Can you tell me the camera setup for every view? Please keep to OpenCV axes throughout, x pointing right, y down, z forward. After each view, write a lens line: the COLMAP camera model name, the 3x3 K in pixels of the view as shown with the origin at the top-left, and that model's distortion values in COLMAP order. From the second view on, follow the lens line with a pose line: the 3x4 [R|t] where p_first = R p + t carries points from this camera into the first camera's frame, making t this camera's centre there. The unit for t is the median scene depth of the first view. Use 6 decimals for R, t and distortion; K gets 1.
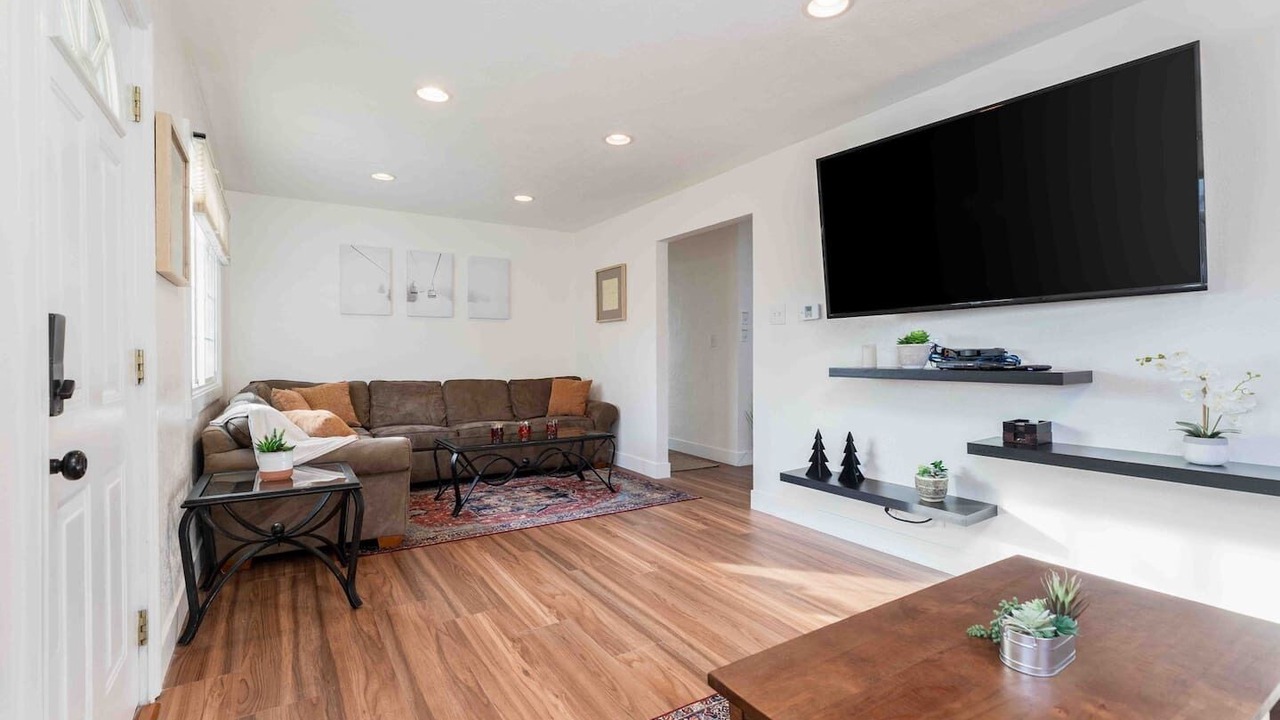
lens RADIAL K [[575.9, 0, 640.9], [0, 575.9, 353.8], [0, 0, 1]] dist [-0.001077, 0.000306]
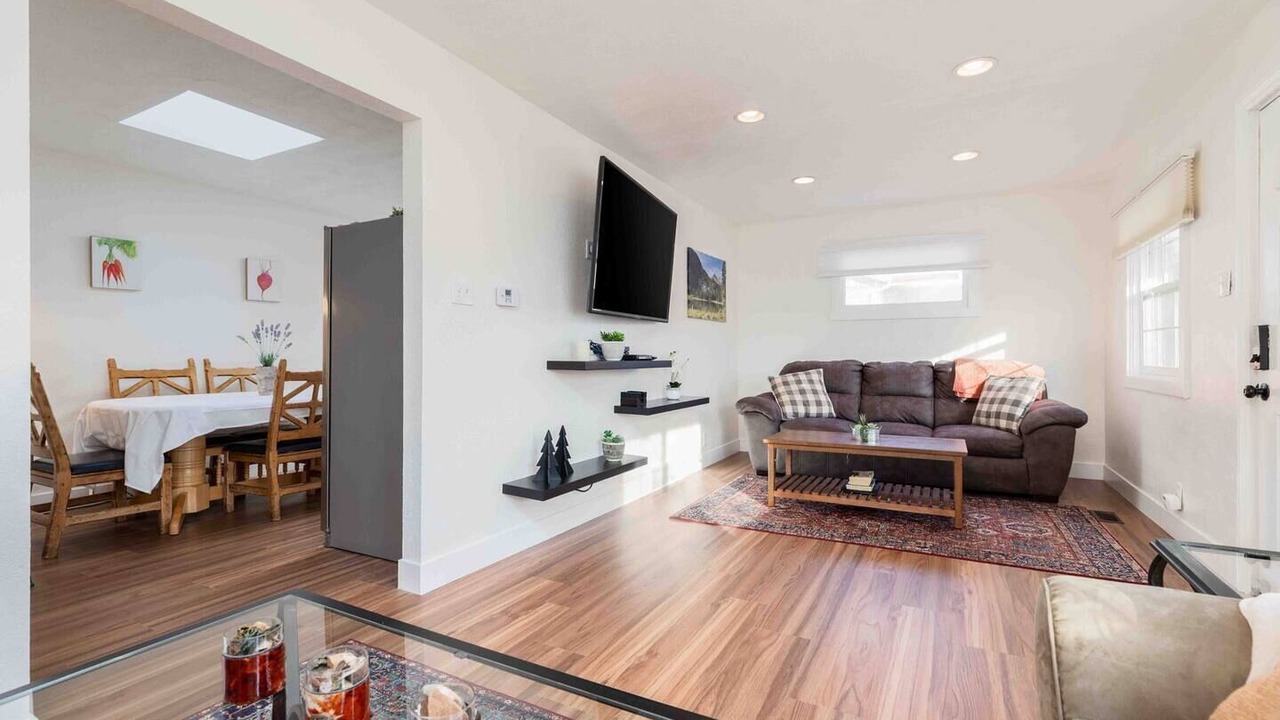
lens RADIAL K [[575.9, 0, 640.9], [0, 575.9, 361.8], [0, 0, 1]] dist [-0.001077, 0.000306]
pose [[-0.489206, -0.002811, 0.872163, -0.671170], [0.003191, 0.999982, 0.005013, 0.022398], [-0.872162, 0.005236, -0.489189, 1.587644]]
